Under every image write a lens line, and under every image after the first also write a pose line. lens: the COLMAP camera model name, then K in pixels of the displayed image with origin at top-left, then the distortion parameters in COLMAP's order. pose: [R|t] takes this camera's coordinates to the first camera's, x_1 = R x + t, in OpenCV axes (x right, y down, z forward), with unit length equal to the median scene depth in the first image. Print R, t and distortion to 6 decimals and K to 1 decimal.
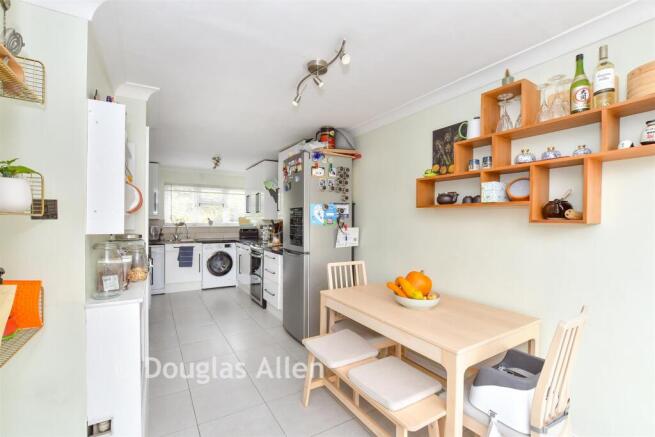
lens RADIAL K [[285.8, 0, 324.6], [0, 285.8, 219.9], [0, 0, 1]] dist [-0.001949, 0.000003]
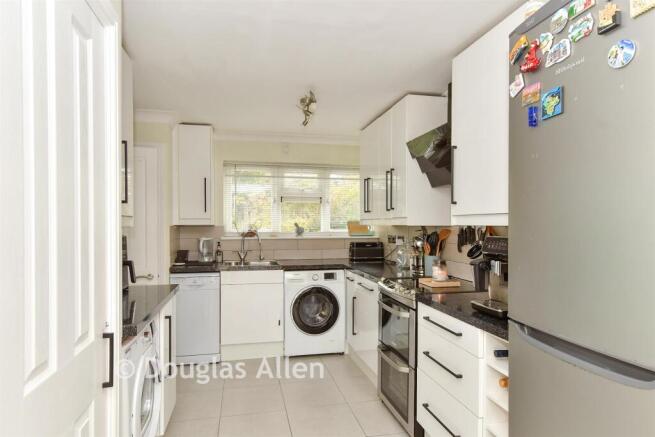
lens RADIAL K [[394.1, 0, 327.6], [0, 394.1, 221.2], [0, 0, 1]] dist [0.000371, -0.000013]
pose [[0.948928, -0.007631, -0.315399, -0.114464], [0.004536, 0.999934, -0.010546, -0.001557], [0.315459, 0.008577, 0.948901, 0.314812]]
